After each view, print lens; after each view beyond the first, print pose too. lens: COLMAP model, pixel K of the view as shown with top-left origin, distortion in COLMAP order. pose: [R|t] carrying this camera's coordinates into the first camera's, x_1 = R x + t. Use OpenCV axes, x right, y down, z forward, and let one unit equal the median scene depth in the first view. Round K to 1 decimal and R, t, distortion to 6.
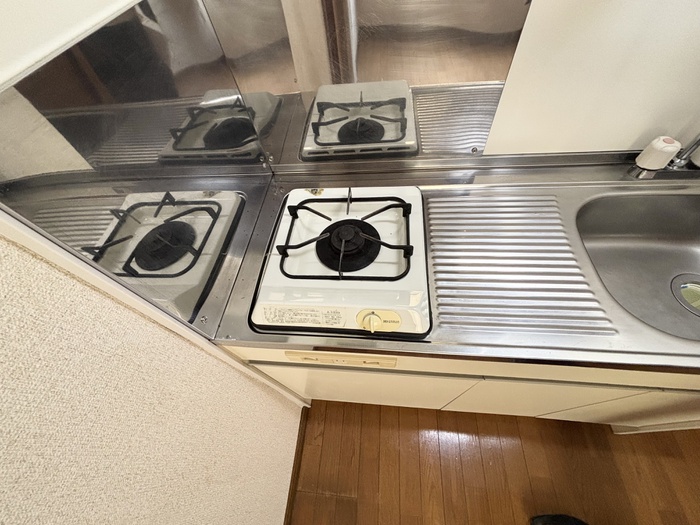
lens RADIAL K [[283.5, 0, 350.0], [0, 283.5, 262.5], [0, 0, 1]] dist [-0.002288, -0.000006]
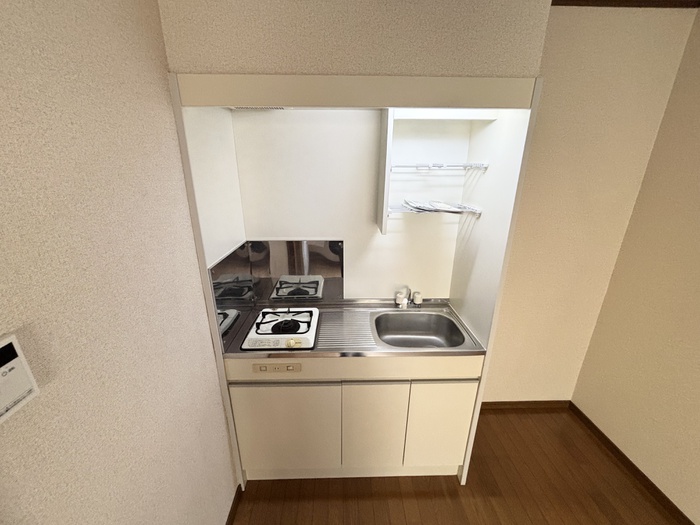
lens RADIAL K [[283.5, 0, 350.0], [0, 283.5, 262.5], [0, 0, 1]] dist [-0.002288, -0.000006]
pose [[0.988465, 0.067640, 0.135505, 0.149153], [0.028208, 0.796844, -0.603527, 0.847386], [-0.148799, 0.600387, 0.785744, -1.135100]]
